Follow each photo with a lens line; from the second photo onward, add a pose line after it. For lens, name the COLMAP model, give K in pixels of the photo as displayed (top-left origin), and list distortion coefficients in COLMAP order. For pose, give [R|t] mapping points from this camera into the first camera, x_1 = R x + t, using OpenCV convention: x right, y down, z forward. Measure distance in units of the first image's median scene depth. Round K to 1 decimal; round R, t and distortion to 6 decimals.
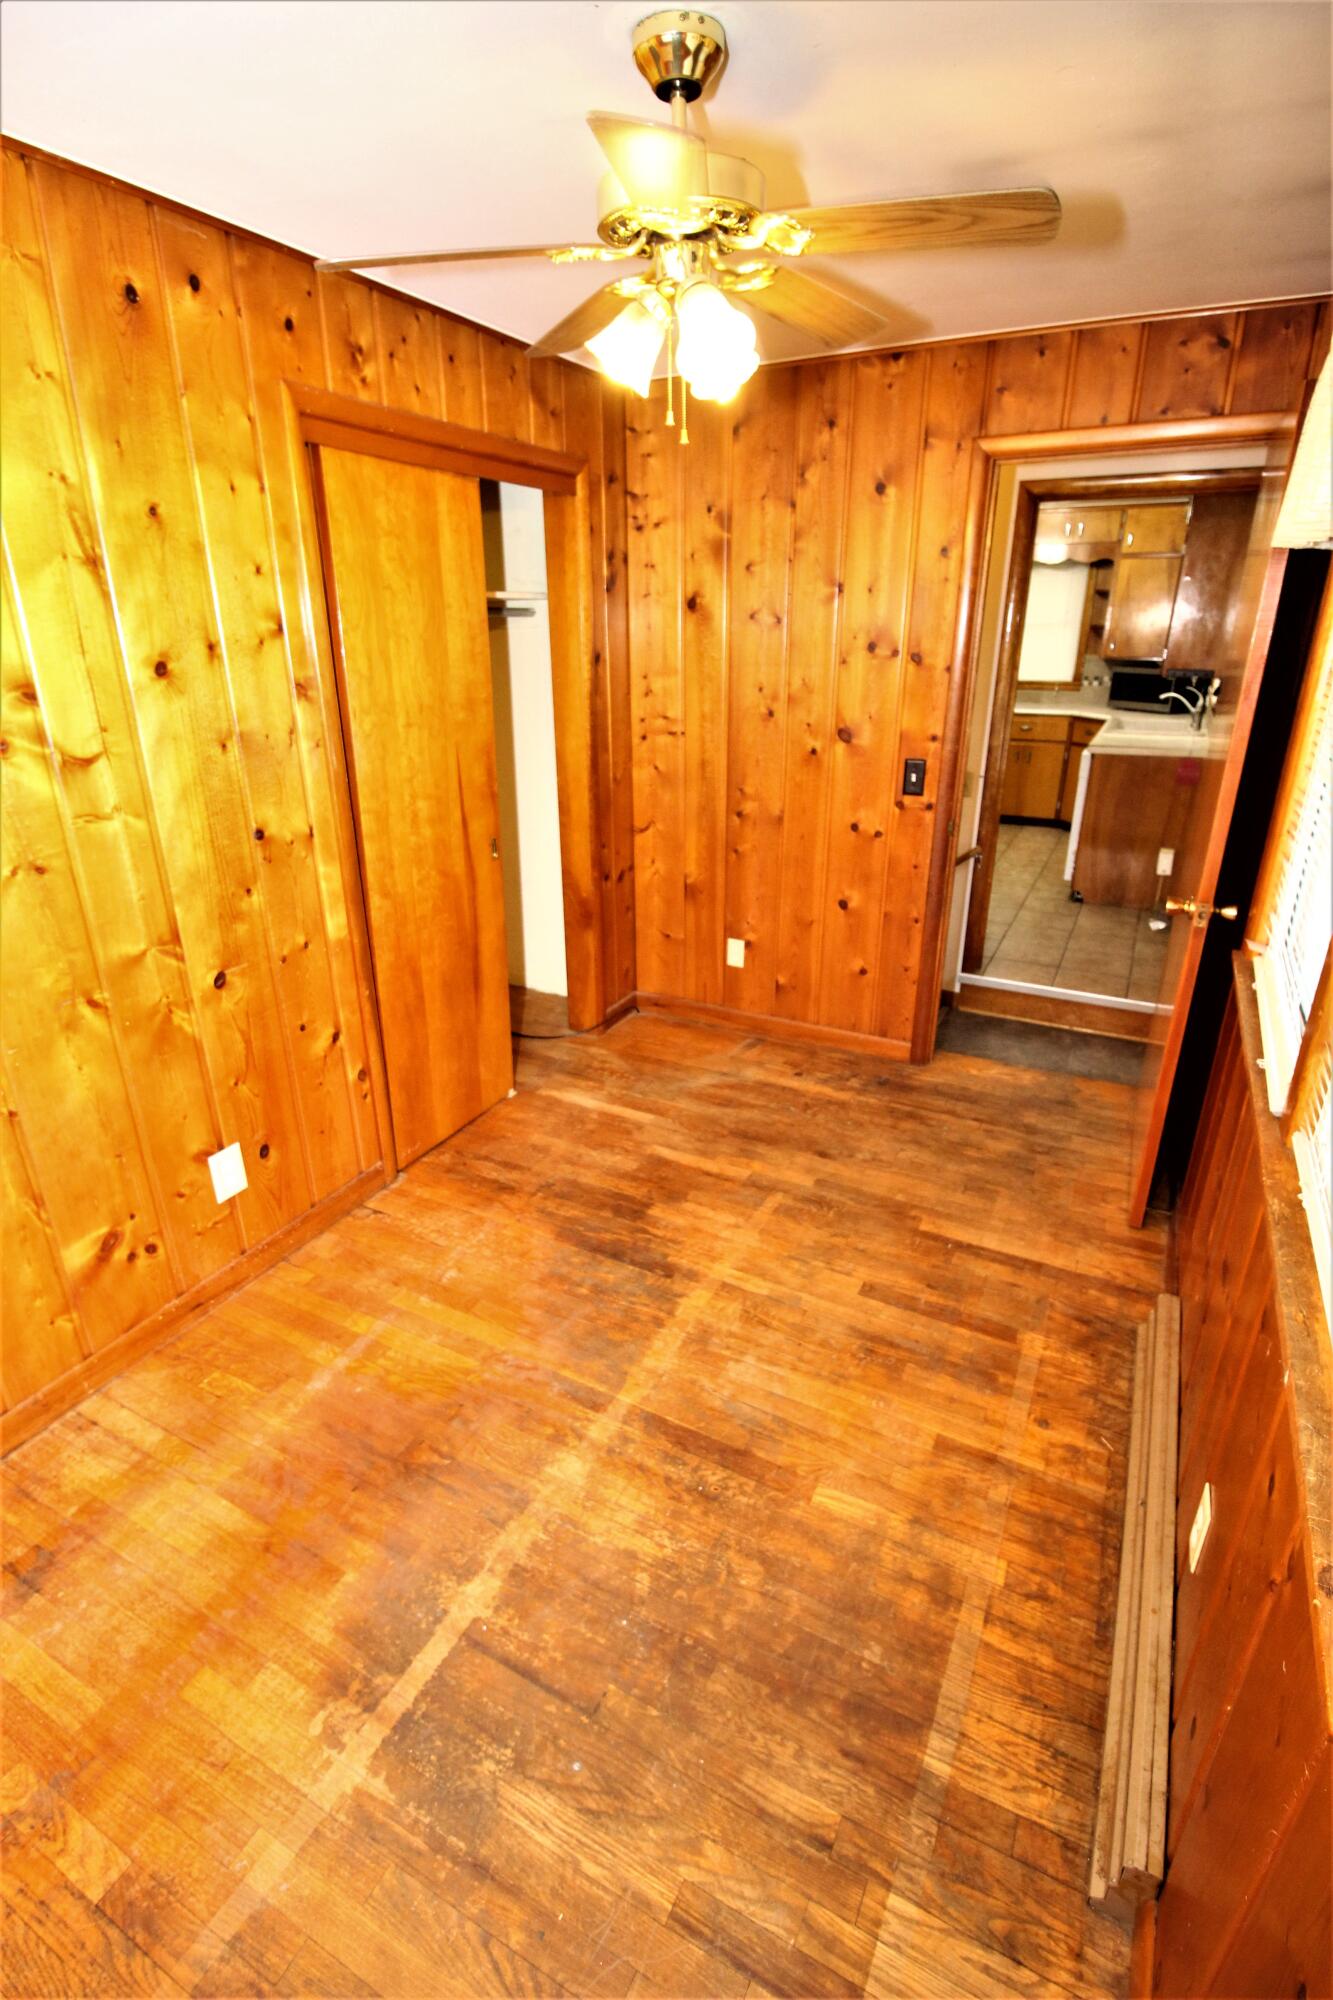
lens RADIAL K [[923.8, 0, 662.8], [0, 923.8, 995.1], [0, 0, 1]] dist [-0.012087, -0.007286]
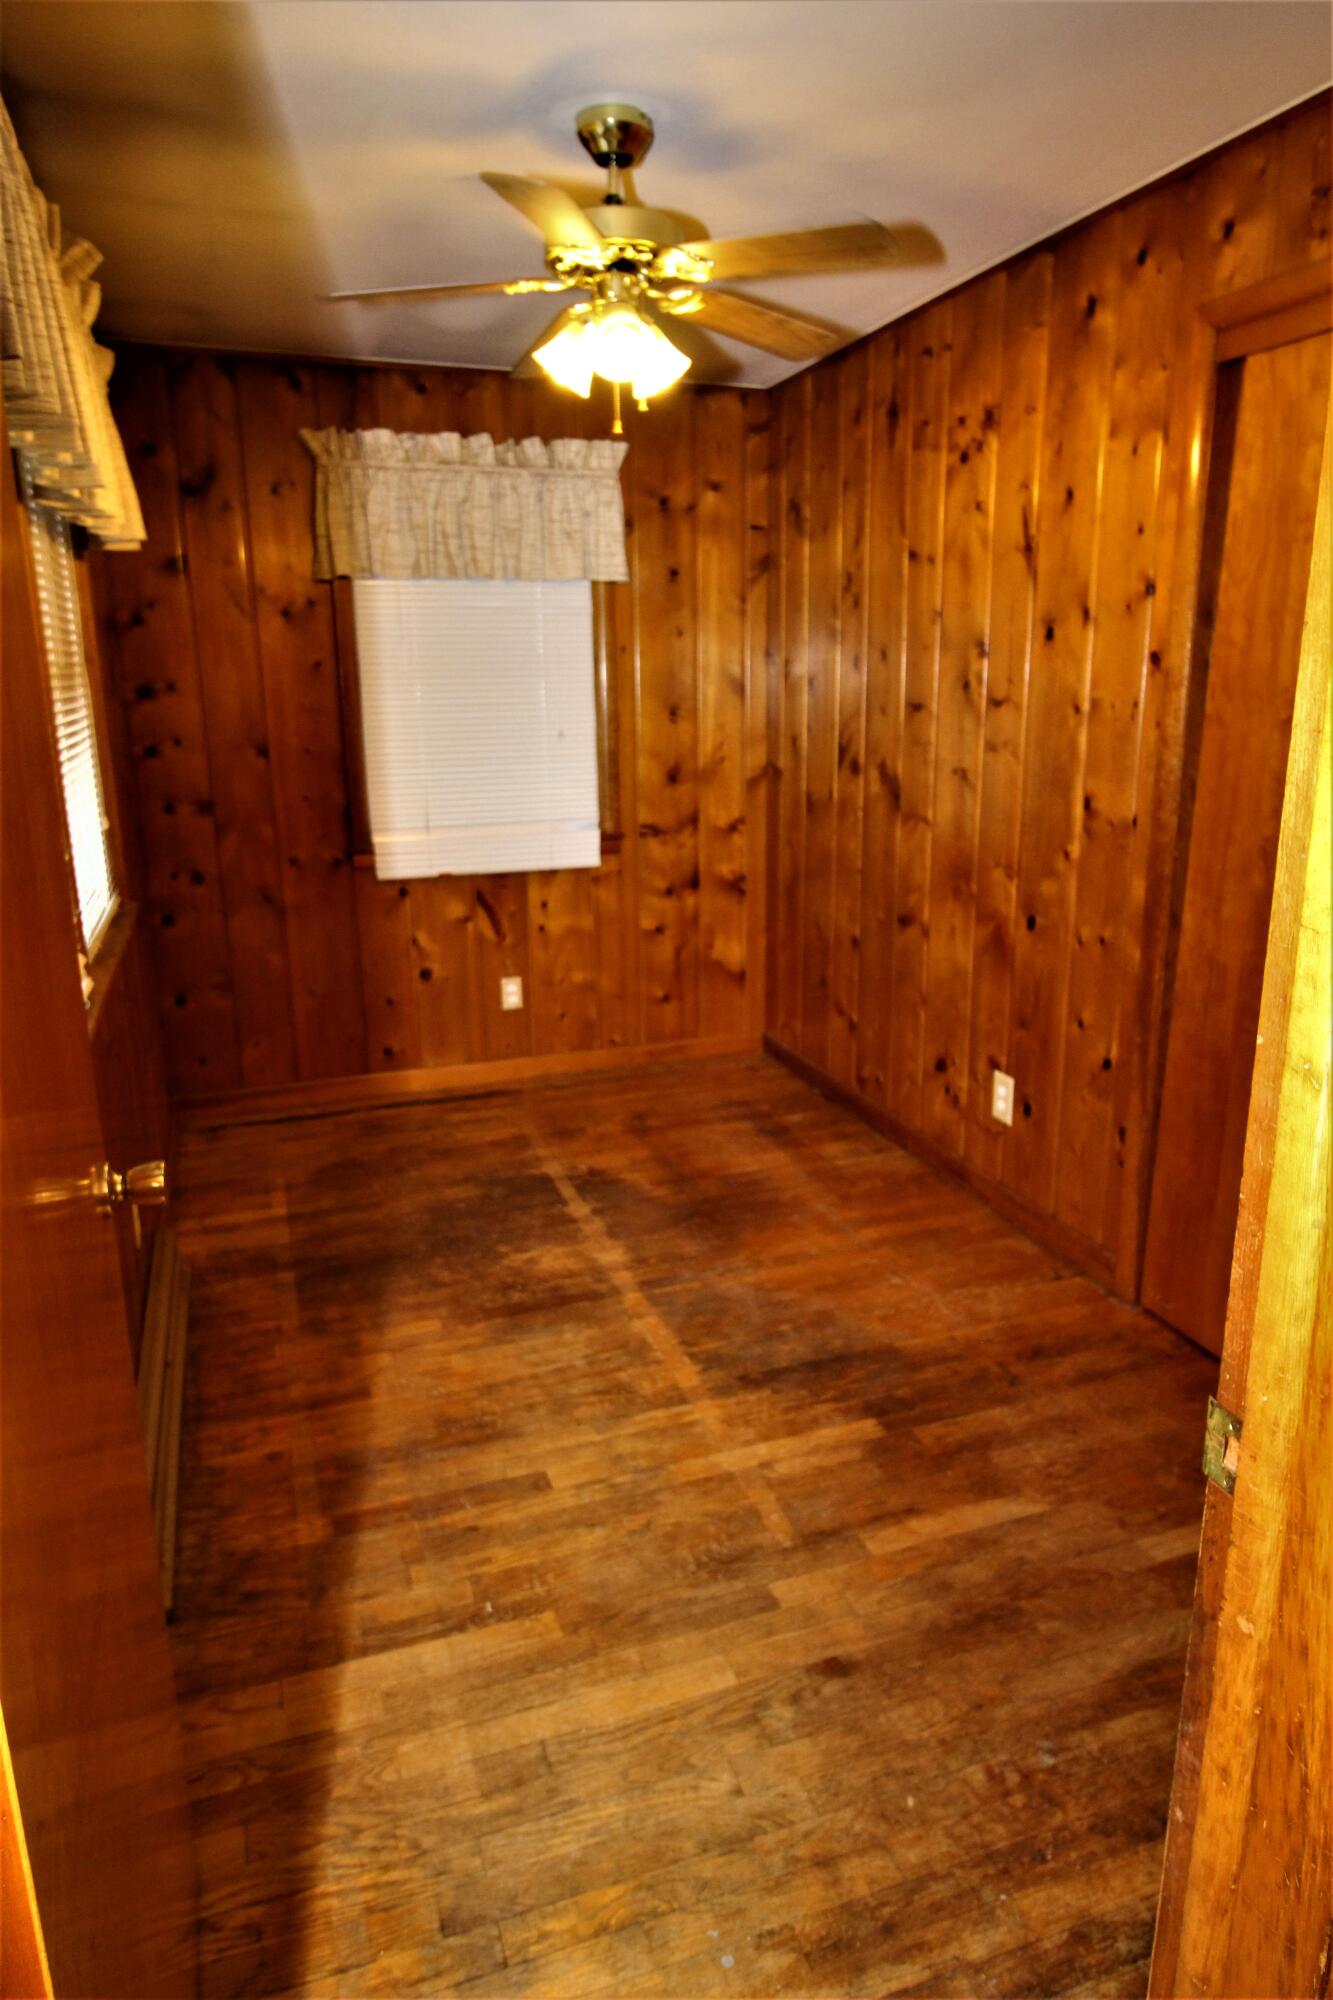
lens RADIAL K [[1215.5, 0, 668.2], [0, 1215.5, 999.9], [0, 0, 1]] dist [-0.004798, 0.001048]
pose [[-0.678956, 0.201211, -0.706069, 0.805395], [-0.262532, 0.831586, 0.489430, -0.515310], [0.685636, 0.517667, -0.511786, 1.471274]]
